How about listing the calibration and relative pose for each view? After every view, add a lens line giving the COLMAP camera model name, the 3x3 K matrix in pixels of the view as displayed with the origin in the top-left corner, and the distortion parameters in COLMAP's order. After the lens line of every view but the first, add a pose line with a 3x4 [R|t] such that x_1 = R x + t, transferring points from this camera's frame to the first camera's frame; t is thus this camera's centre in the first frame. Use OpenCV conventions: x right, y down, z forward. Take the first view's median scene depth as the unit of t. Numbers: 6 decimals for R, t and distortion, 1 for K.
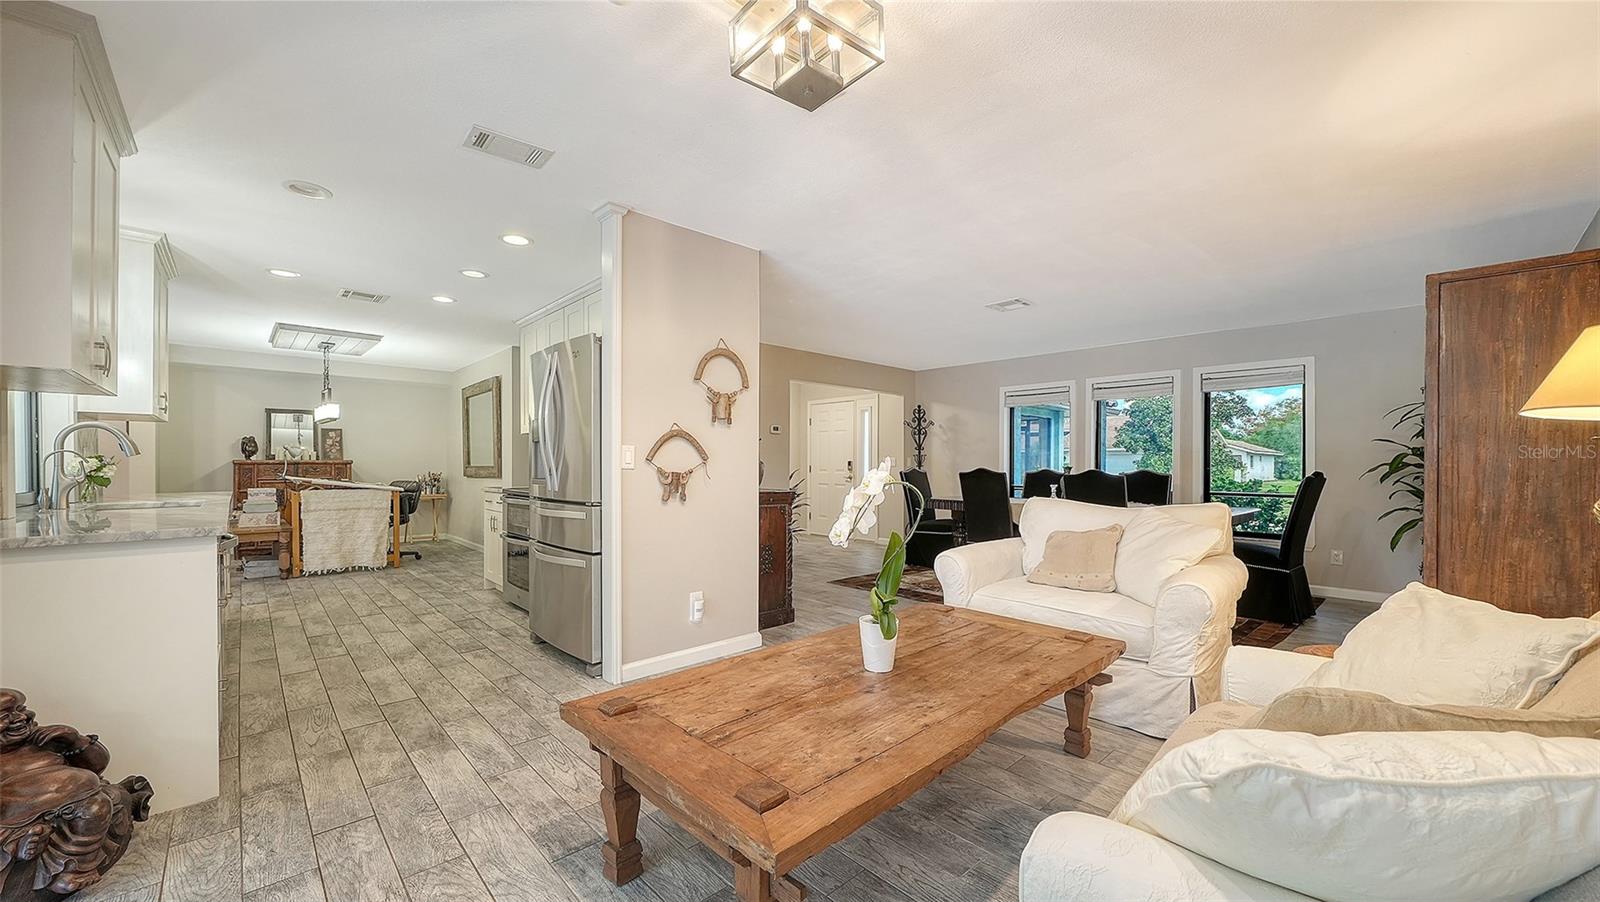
lens RADIAL K [[607.0, 0, 793.4], [0, 607.0, 485.1], [0, 0, 1]] dist [0.000197, -0.000106]
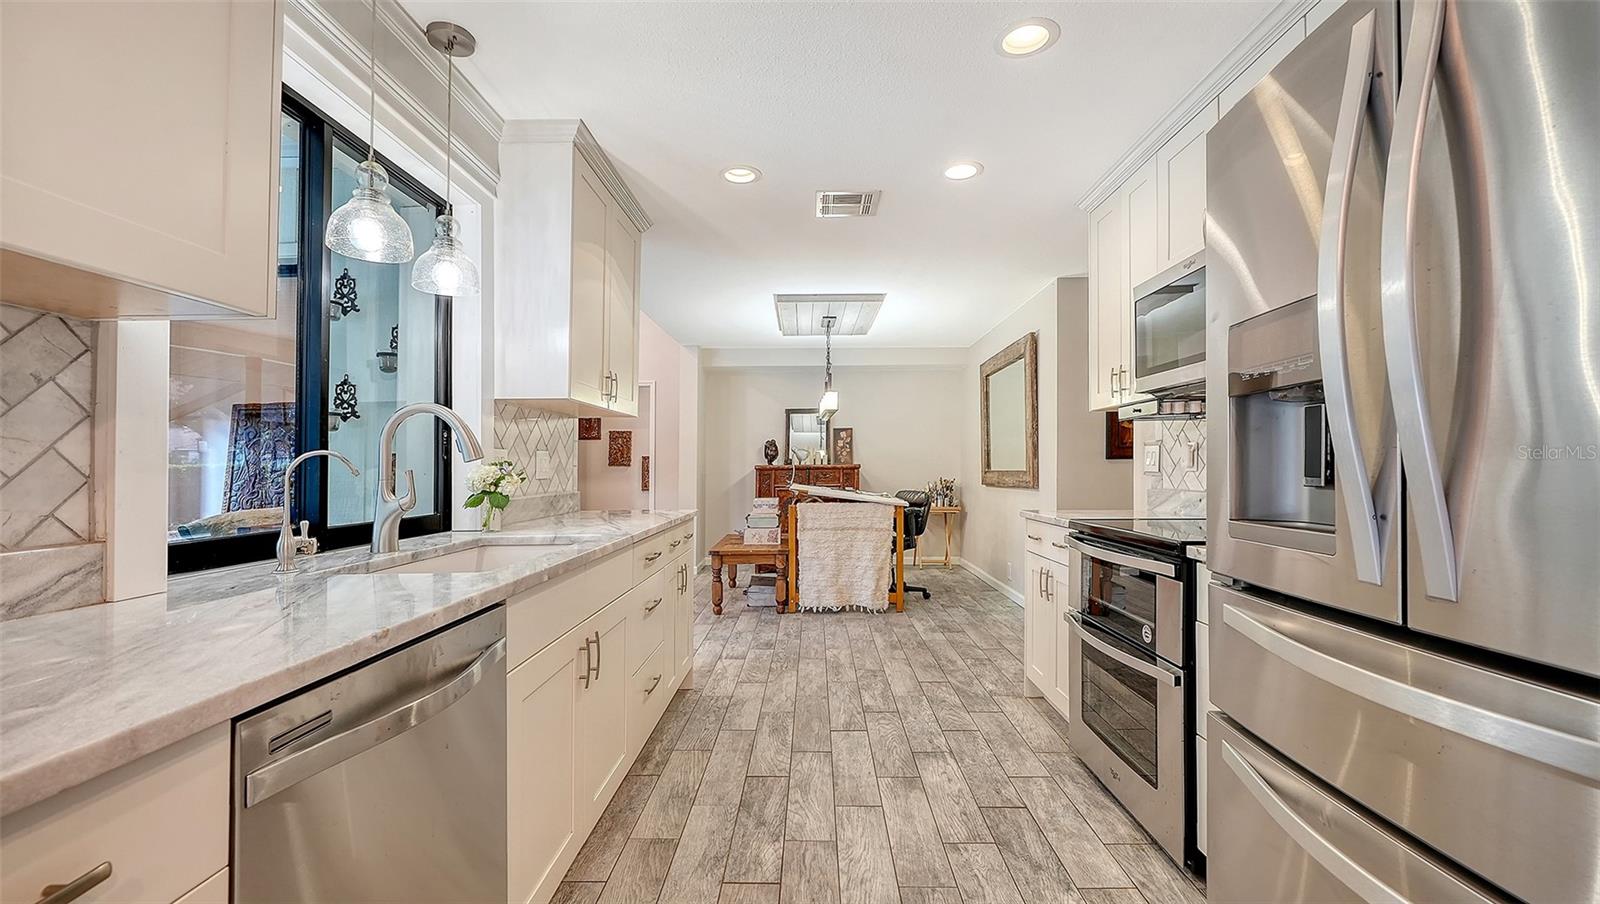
lens RADIAL K [[644.4, 0, 799.3], [0, 644.4, 458.5], [0, 0, 1]] dist [-0.000071, -0.000037]
pose [[0.725395, -0.016634, -0.688132, -0.212596], [-0.014975, 0.999090, -0.039937, -0.014625], [0.688170, 0.039275, 0.724486, 0.361067]]
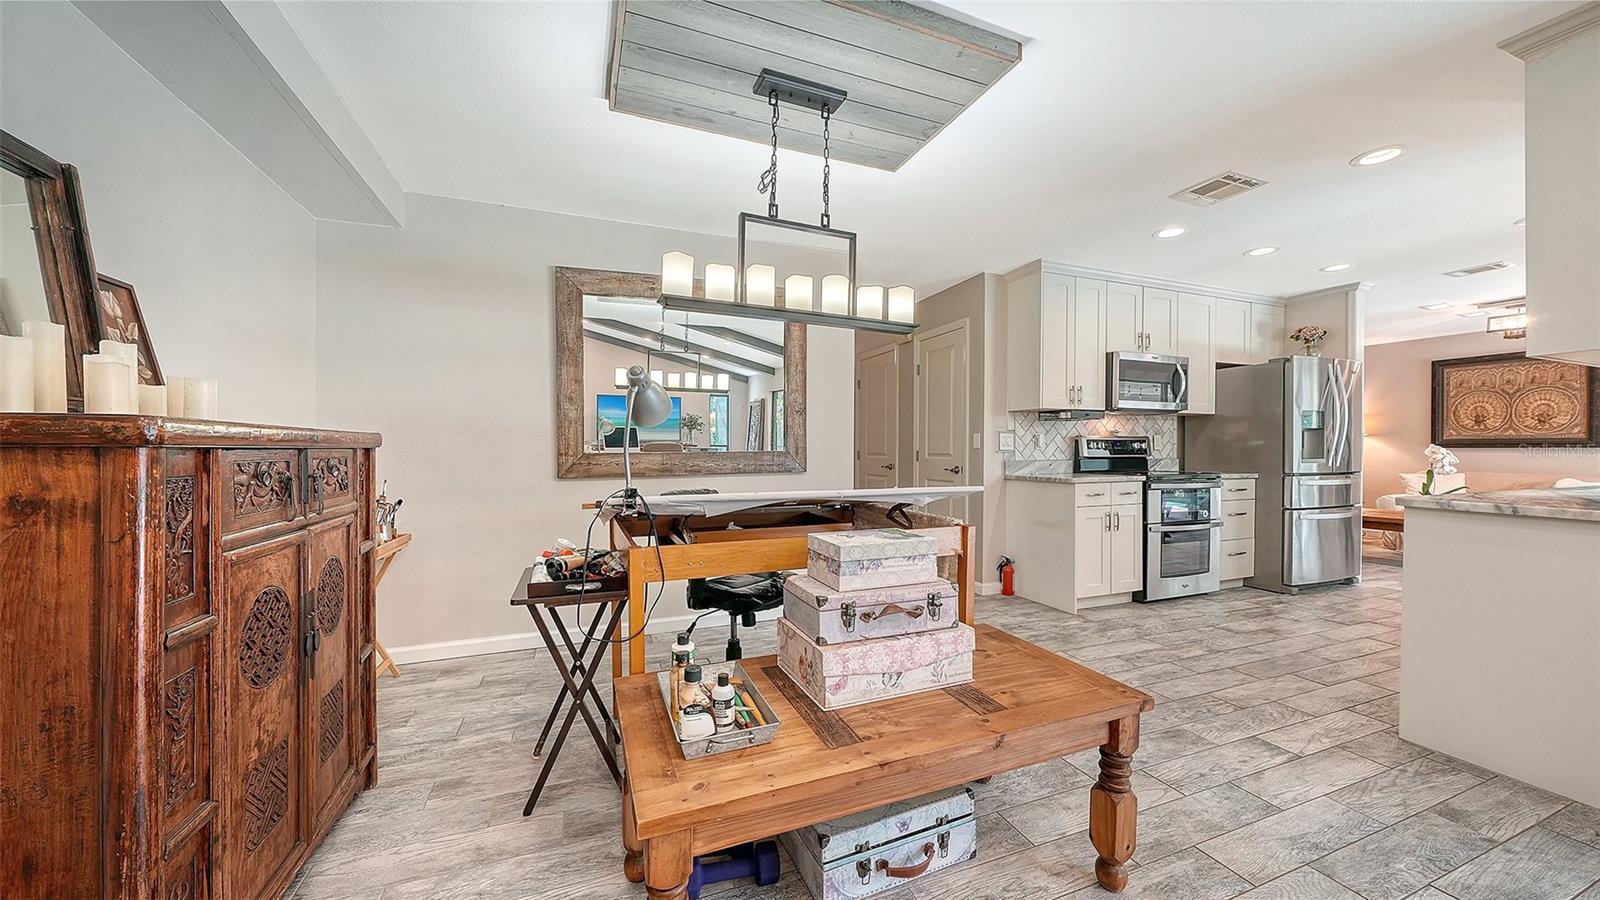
lens RADIAL K [[566.3, 0, 796.5], [0, 566.3, 460.3], [0, 0, 1]] dist [-0.003191, -0.000746]
pose [[0.354264, -0.020115, 0.934929, -1.083068], [0.033970, 0.999386, 0.008630, -0.030420], [-0.934528, 0.028702, 0.354729, 0.903651]]
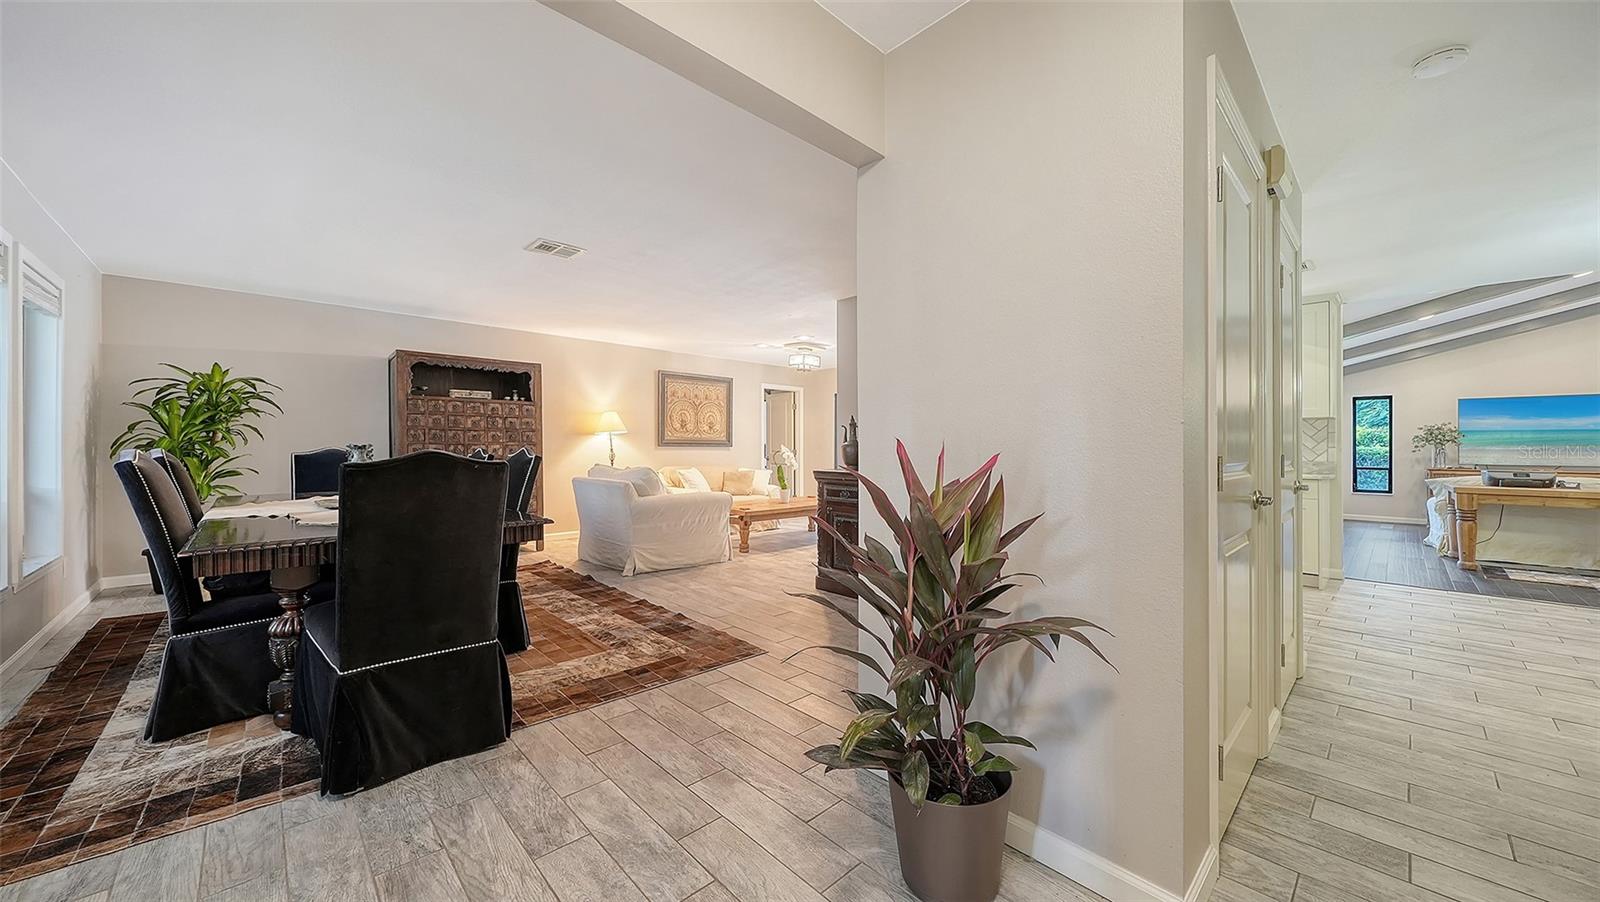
lens RADIAL K [[576.4, 0, 820.9], [0, 576.4, 451.3], [0, 0, 1]] dist [-0.002027, -0.000749]
pose [[-0.999011, -0.008457, -0.043648, 0.017748], [-0.010422, 0.998933, 0.044984, -0.052698], [0.043221, 0.045395, -0.998034, 1.389766]]
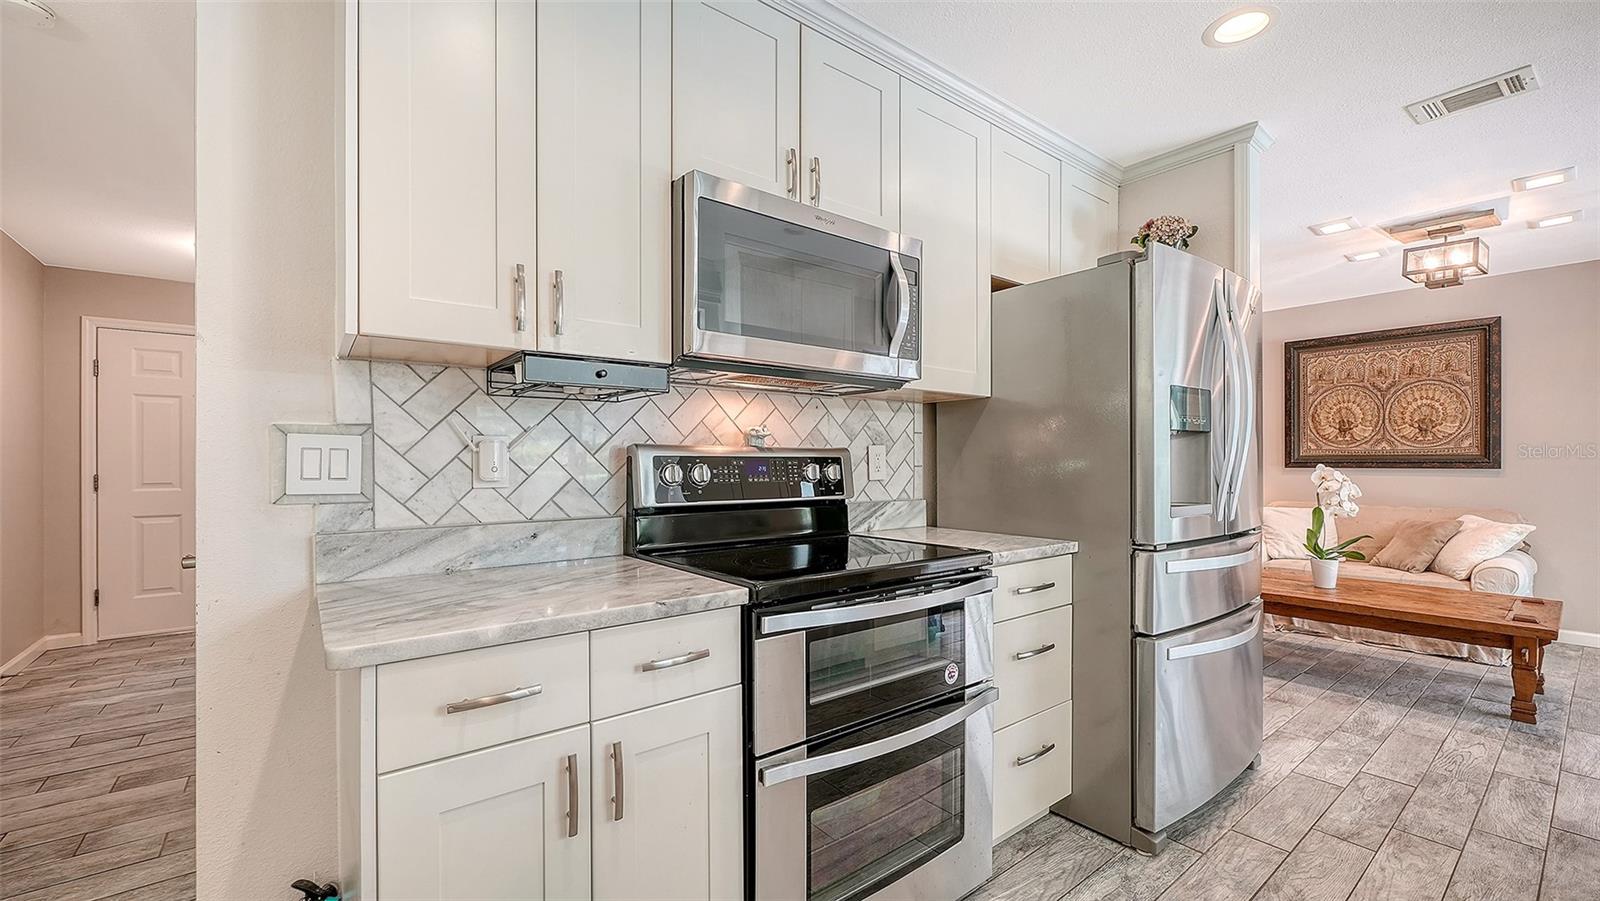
lens RADIAL K [[653.4, 0, 804.1], [0, 653.4, 470.2], [0, 0, 1]] dist [-0.001752, -0.000509]
pose [[0.065940, -0.012235, 0.997749, -0.565985], [0.036613, 0.999281, 0.009834, -0.032475], [-0.997152, 0.035883, 0.066340, 0.733221]]
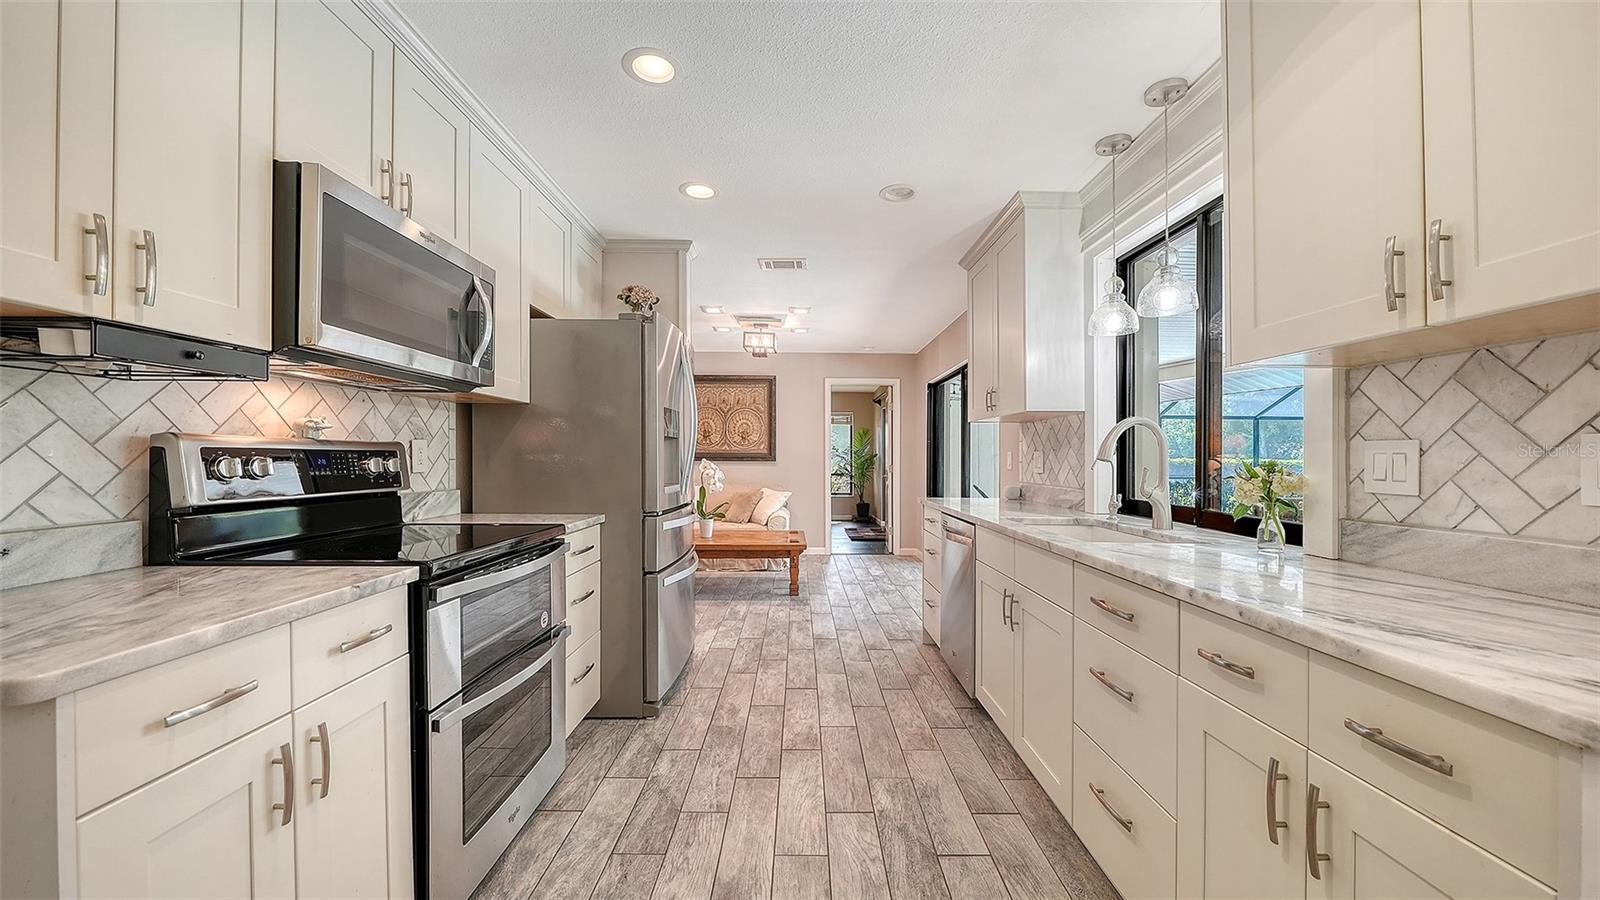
lens RADIAL K [[587.1, 0, 813.3], [0, 587.1, 462.0], [0, 0, 1]] dist [-0.009546, -0.000212]
pose [[-0.754324, -0.010047, 0.656425, -0.606209], [0.016902, 0.999254, 0.034717, -0.036302], [-0.656284, 0.037283, -0.753592, 0.828694]]
